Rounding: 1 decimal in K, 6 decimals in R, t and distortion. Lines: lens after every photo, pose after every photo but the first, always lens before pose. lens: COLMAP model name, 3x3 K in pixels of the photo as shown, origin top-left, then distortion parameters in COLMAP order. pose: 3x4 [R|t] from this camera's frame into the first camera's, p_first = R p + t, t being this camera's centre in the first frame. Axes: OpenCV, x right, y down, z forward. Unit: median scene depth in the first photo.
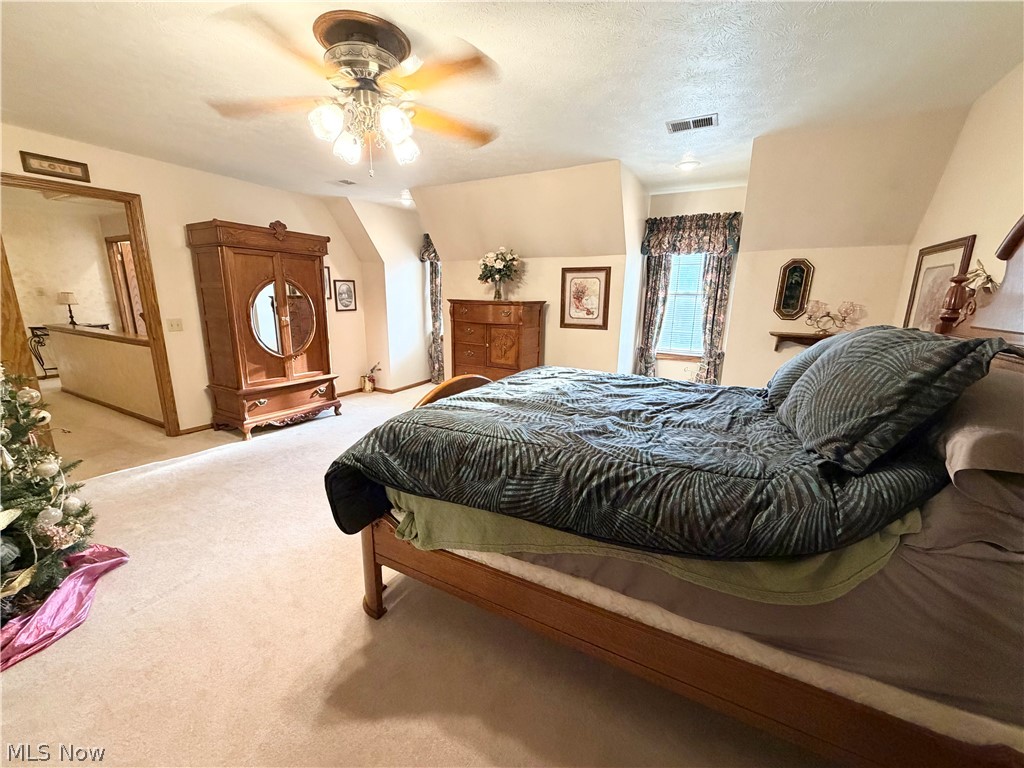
lens RADIAL K [[408.5, 0, 509.0], [0, 408.5, 384.8], [0, 0, 1]] dist [0.001071, 0.000186]
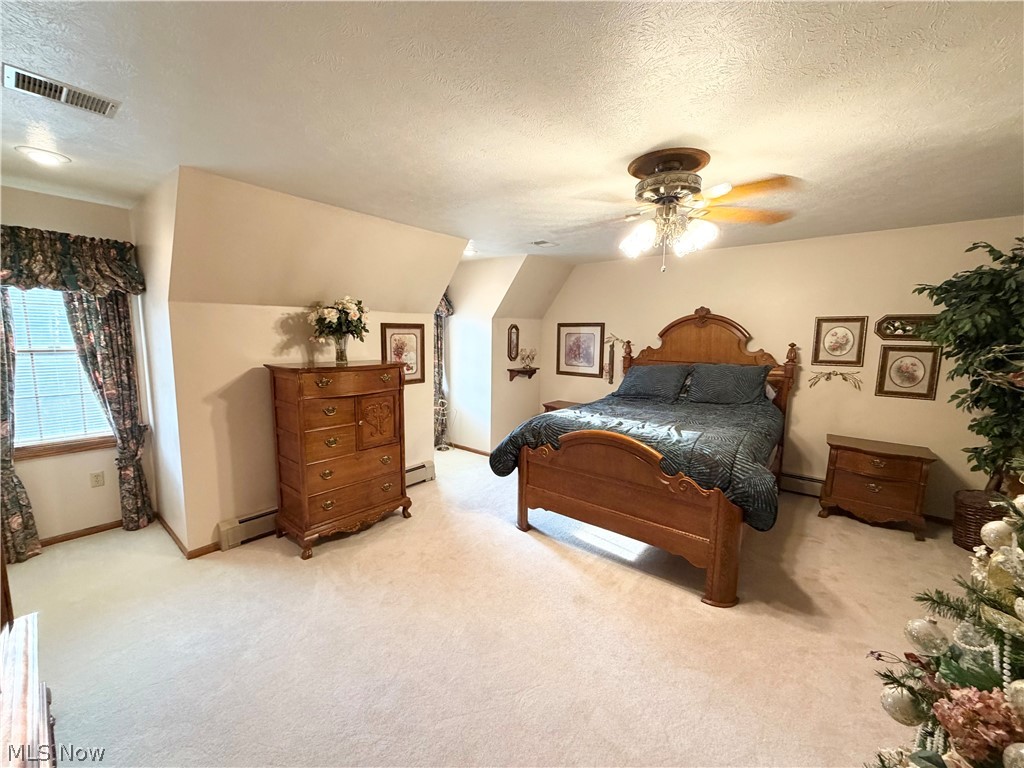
lens RADIAL K [[408.5, 0, 509.0], [0, 408.5, 384.8], [0, 0, 1]] dist [0.001071, 0.000186]
pose [[0.191020, -0.134877, 0.972275, -0.732720], [0.203714, 0.974396, 0.095148, -0.182428], [-0.960214, 0.179891, 0.213606, 0.561945]]
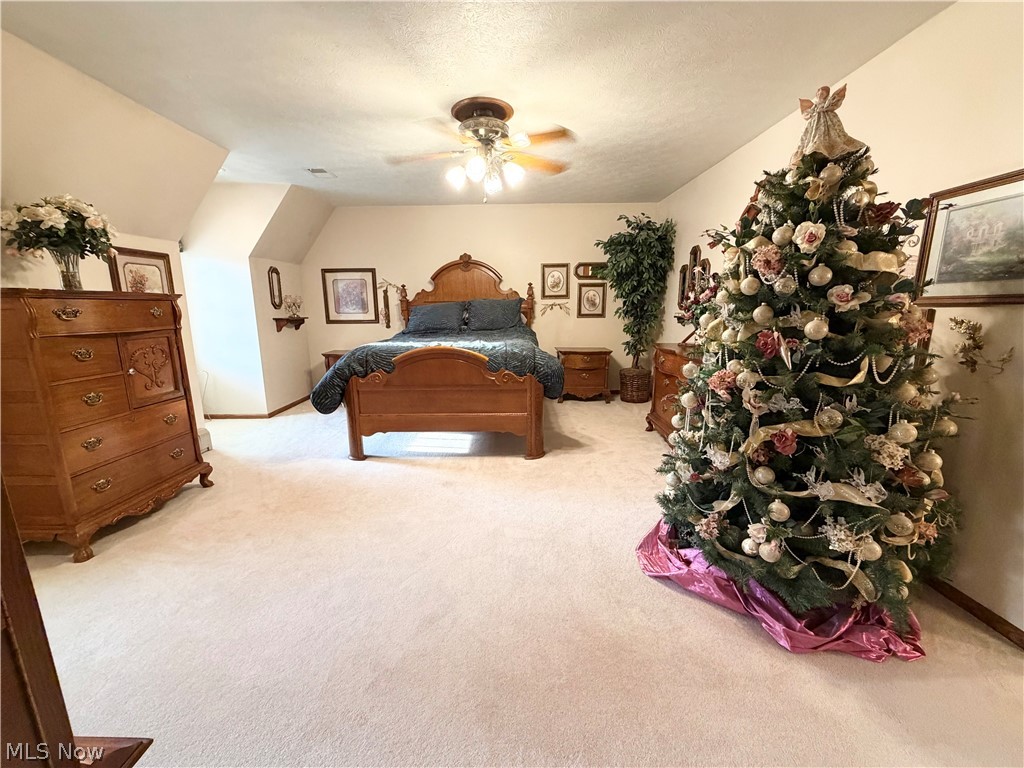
lens RADIAL K [[408.5, 0, 509.0], [0, 408.5, 384.8], [0, 0, 1]] dist [0.001071, 0.000186]
pose [[-0.468420, -0.179289, 0.865123, -0.800826], [0.193716, 0.934525, 0.298559, -0.147969], [-0.862008, 0.307440, -0.403018, 0.783779]]
